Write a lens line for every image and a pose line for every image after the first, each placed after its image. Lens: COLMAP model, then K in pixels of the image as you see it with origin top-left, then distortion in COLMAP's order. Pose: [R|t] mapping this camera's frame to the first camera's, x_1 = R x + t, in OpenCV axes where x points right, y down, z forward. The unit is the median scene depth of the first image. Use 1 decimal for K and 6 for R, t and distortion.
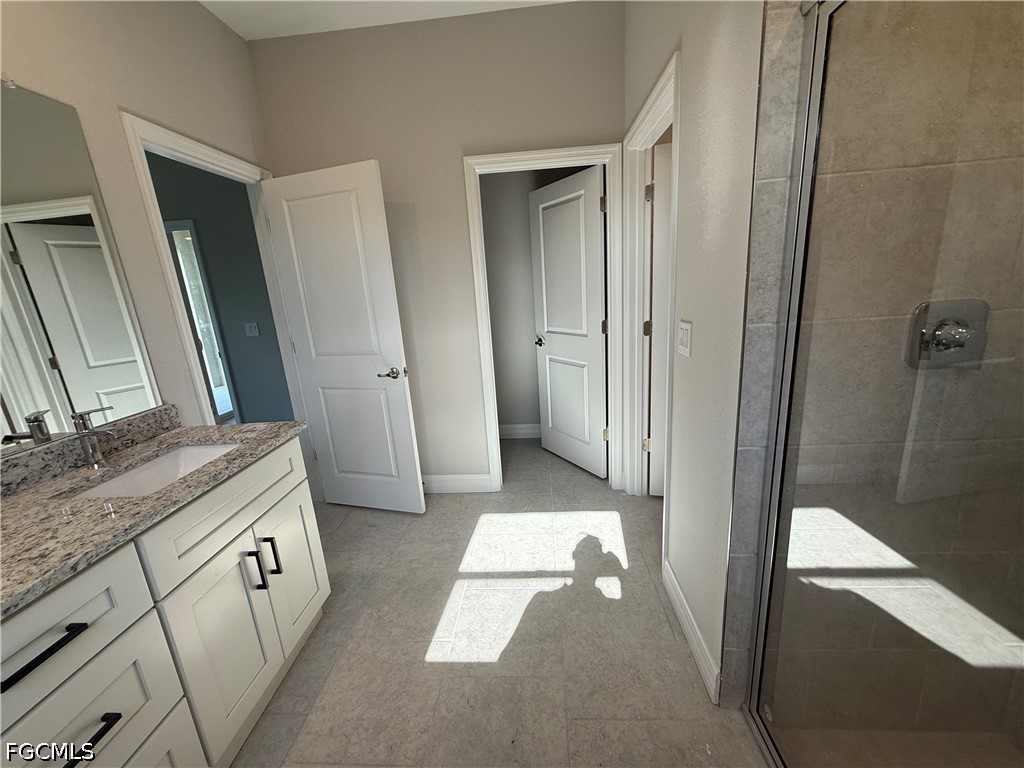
lens RADIAL K [[408.0, 0, 506.0], [0, 408.0, 386.6], [0, 0, 1]] dist [-0.002308, 0.000670]
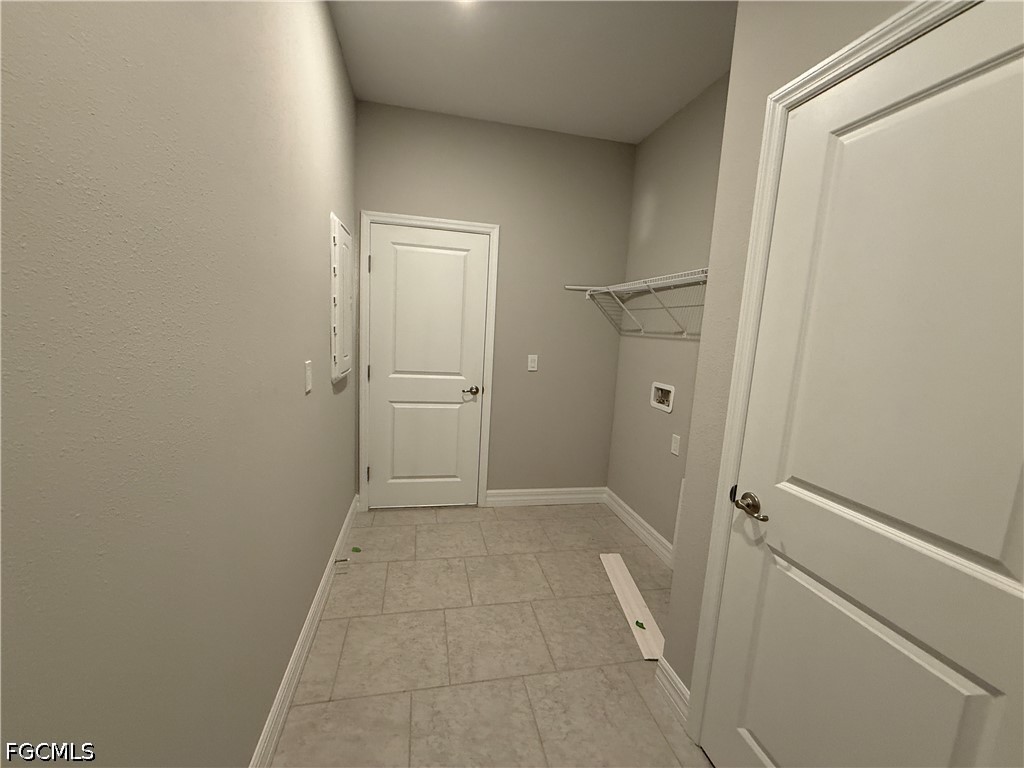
lens RADIAL K [[408.0, 0, 505.4], [0, 408.0, 381.6], [0, 0, 1]] dist [-0.002308, 0.000670]
pose [[0.275413, 0.203646, -0.939508, 0.477928], [-0.305020, 0.945317, 0.115490, -0.191864], [0.911653, 0.254761, 0.322469, 0.586636]]
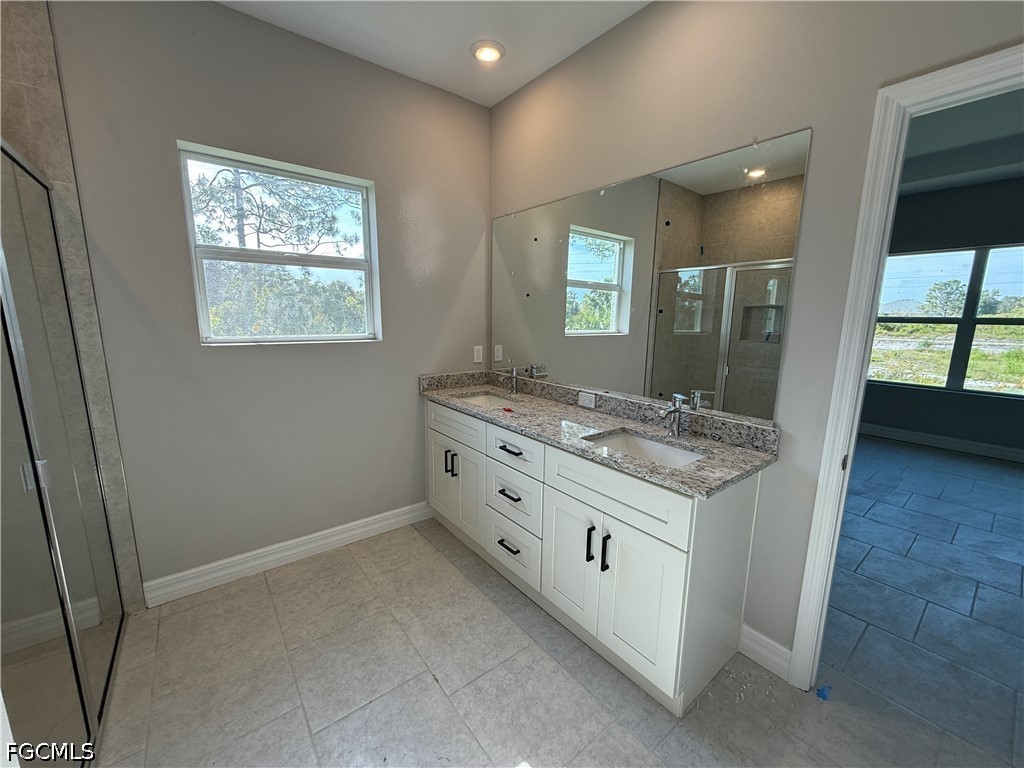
lens RADIAL K [[408.0, 0, 511.8], [0, 408.0, 383.2], [0, 0, 1]] dist [-0.002308, 0.000670]
pose [[-0.734016, 0.173330, -0.656641, 0.278419], [-0.127374, 0.914588, 0.383803, -0.420766], [0.667080, 0.365356, -0.649244, 1.454601]]
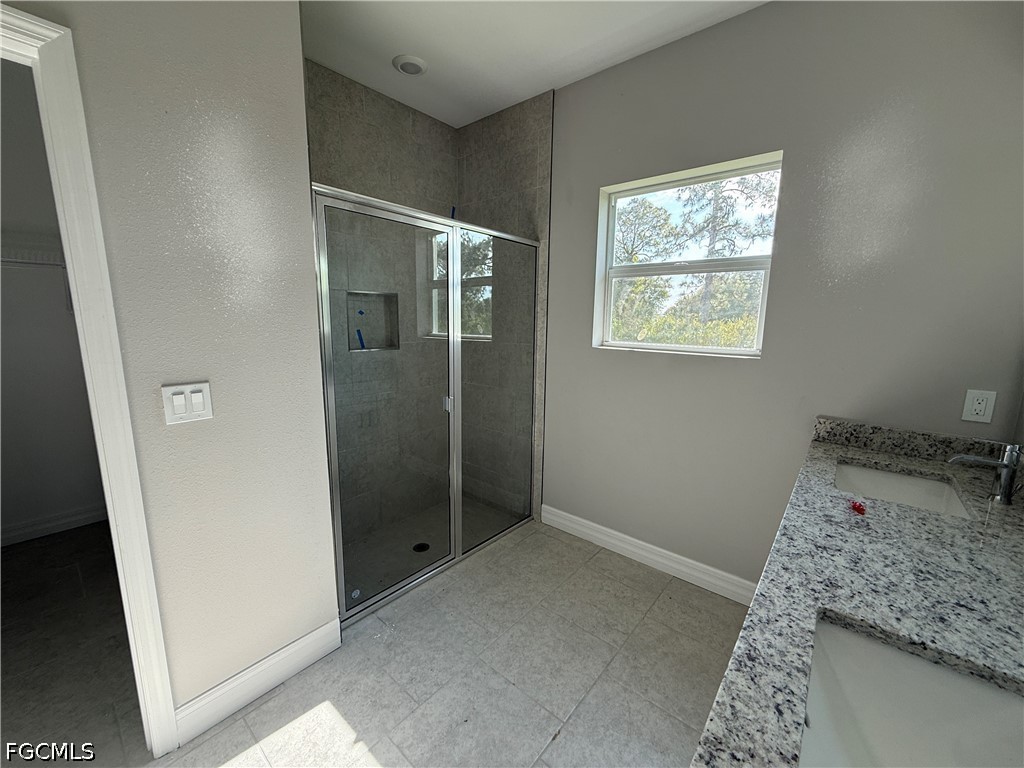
lens RADIAL K [[408.0, 0, 511.4], [0, 408.0, 384.7], [0, 0, 1]] dist [-0.002308, 0.000670]
pose [[-0.811860, -0.036827, 0.582690, -0.682706], [0.183348, 0.931441, 0.314327, -0.331473], [-0.554317, 0.362024, -0.749448, 1.367478]]
